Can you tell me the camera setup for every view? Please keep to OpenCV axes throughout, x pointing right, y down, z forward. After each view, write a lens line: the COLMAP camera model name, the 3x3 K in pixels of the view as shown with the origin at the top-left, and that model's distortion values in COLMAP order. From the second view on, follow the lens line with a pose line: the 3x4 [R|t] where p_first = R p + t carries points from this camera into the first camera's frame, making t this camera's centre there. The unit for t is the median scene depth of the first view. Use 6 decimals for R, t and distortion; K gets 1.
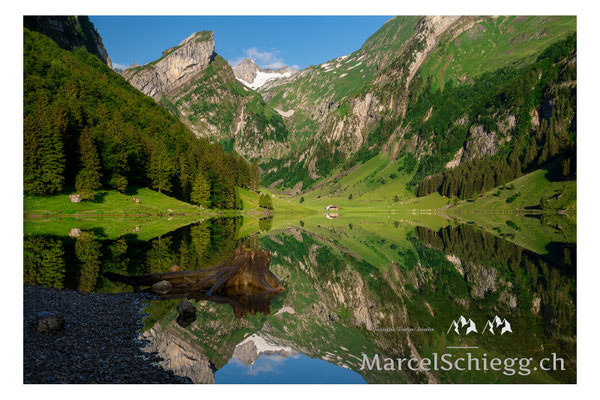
lens RADIAL K [[590.2, 0, 303.1], [0, 590.2, 199.6], [0, 0, 1]] dist [-0.030519, -0.006590]
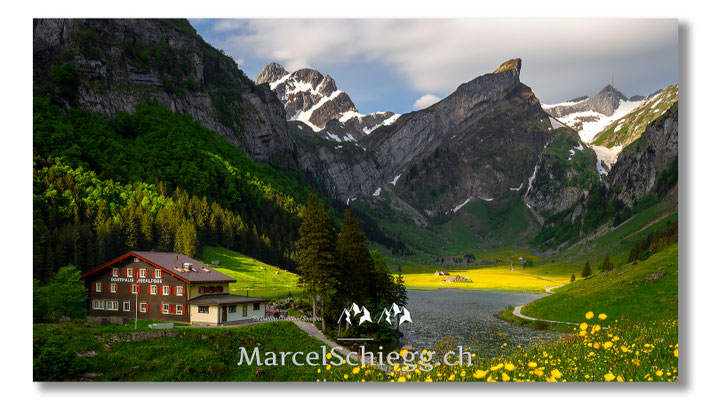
lens RADIAL K [[652.9, 0, 336.4], [0, 652.9, 274.4], [0, 0, 1]] dist [-0.013472, 0.004120]
pose [[0.861560, 0.027647, -0.506902, 0.165684], [-0.013812, 0.999423, 0.031034, -0.008204], [0.507467, -0.019736, 0.861445, 0.102639]]
